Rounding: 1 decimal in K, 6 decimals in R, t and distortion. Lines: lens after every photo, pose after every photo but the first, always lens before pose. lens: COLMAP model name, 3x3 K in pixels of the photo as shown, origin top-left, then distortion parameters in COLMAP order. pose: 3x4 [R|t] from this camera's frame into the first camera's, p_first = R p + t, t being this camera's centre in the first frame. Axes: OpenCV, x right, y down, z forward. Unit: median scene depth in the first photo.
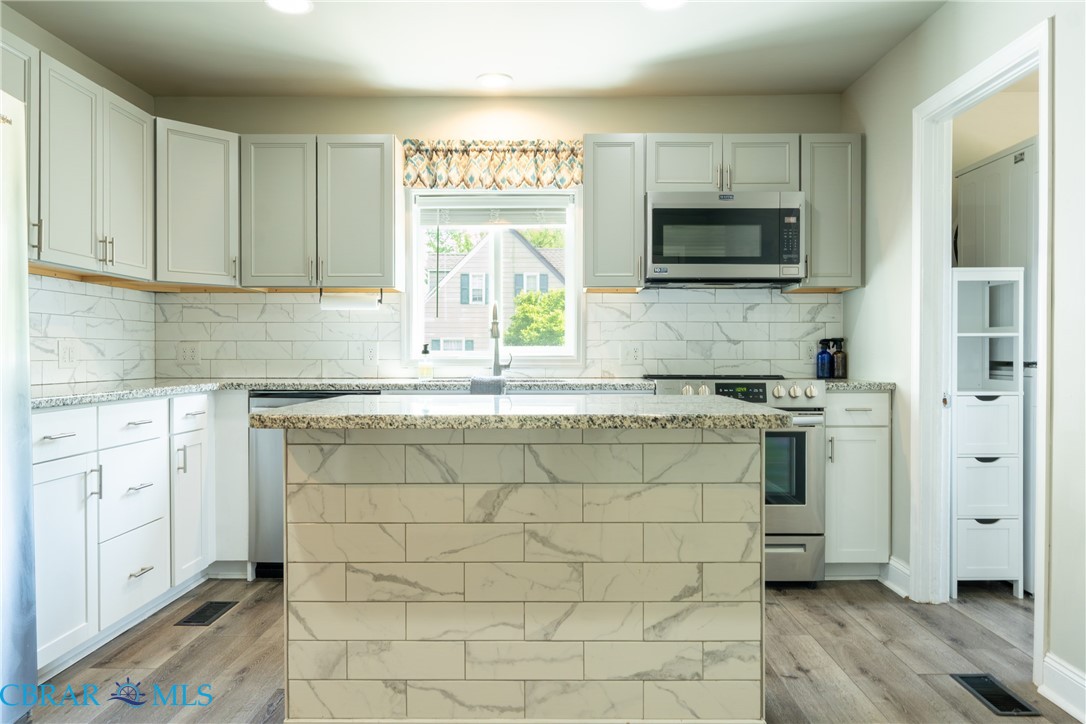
lens RADIAL K [[788.9, 0, 543.0], [0, 788.9, 362.0], [0, 0, 1]] dist [-0.007257, 0.000740]
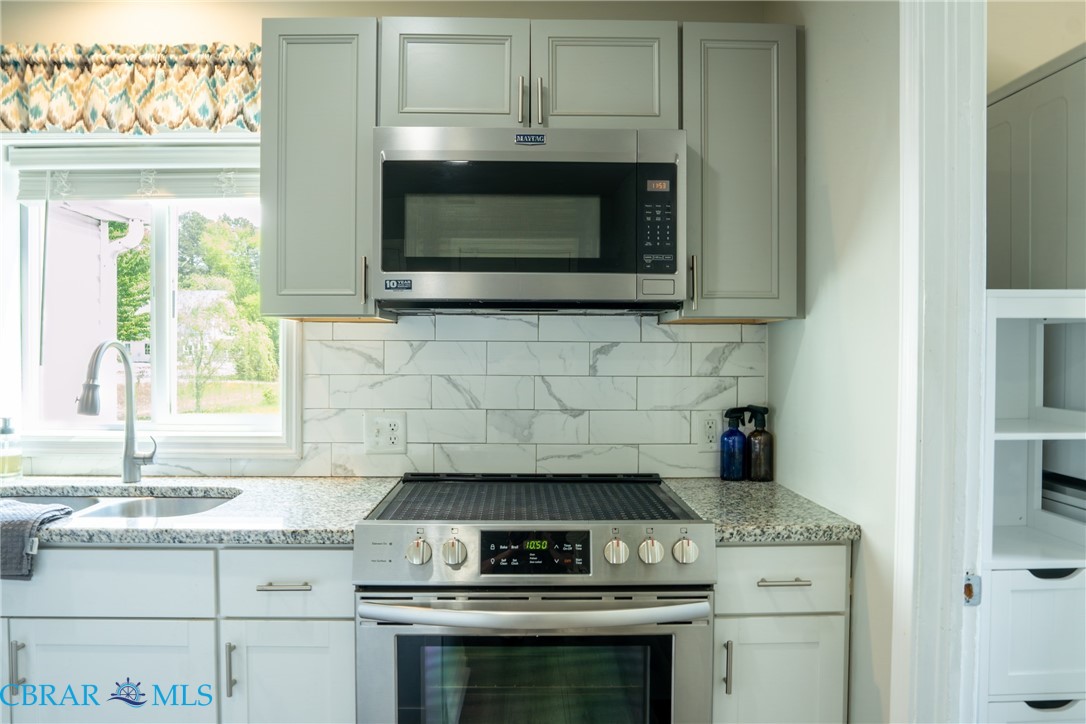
lens RADIAL K [[771.2, 0, 538.1], [0, 771.2, 361.4], [0, 0, 1]] dist [-0.076055, 0.043472]
pose [[0.999569, 0.002377, 0.029261, 0.205899], [-0.002686, 0.999941, 0.010509, -0.067497], [-0.029235, -0.010583, 0.999517, 0.472355]]
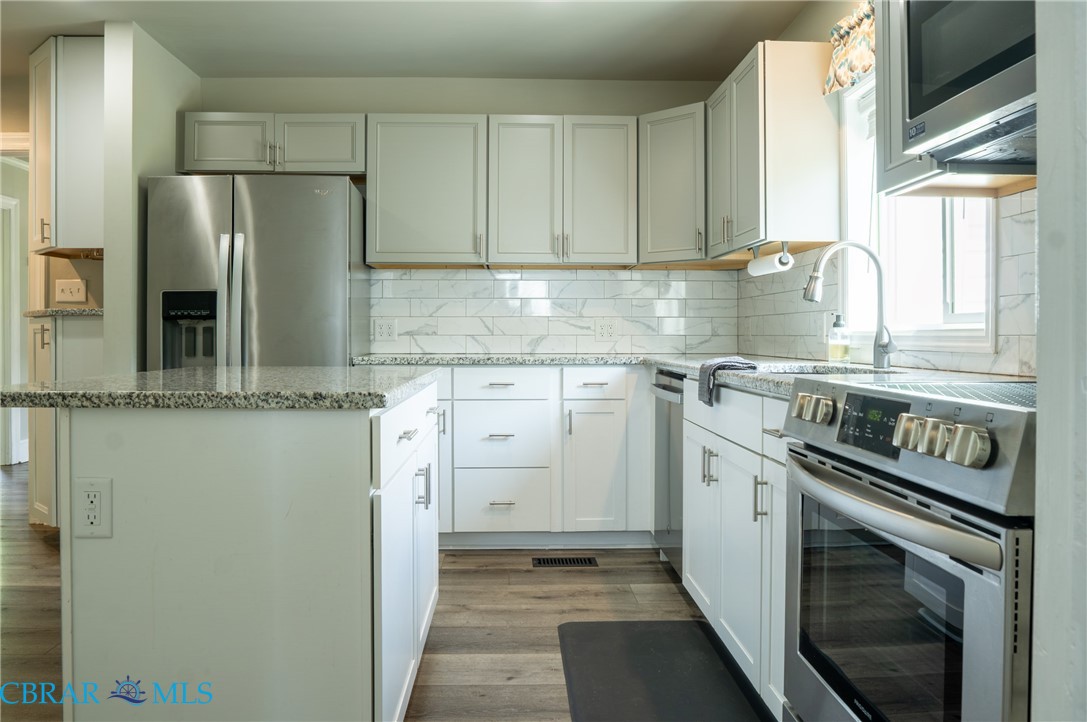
lens RADIAL K [[778.0, 0, 540.0], [0, 778.0, 339.7], [0, 0, 1]] dist [-0.052615, 0.000587]
pose [[0.043946, 0.006295, -0.999014, 0.517220], [-0.010316, 0.999930, 0.005847, -0.000962], [0.998981, 0.010049, 0.044008, 0.711826]]
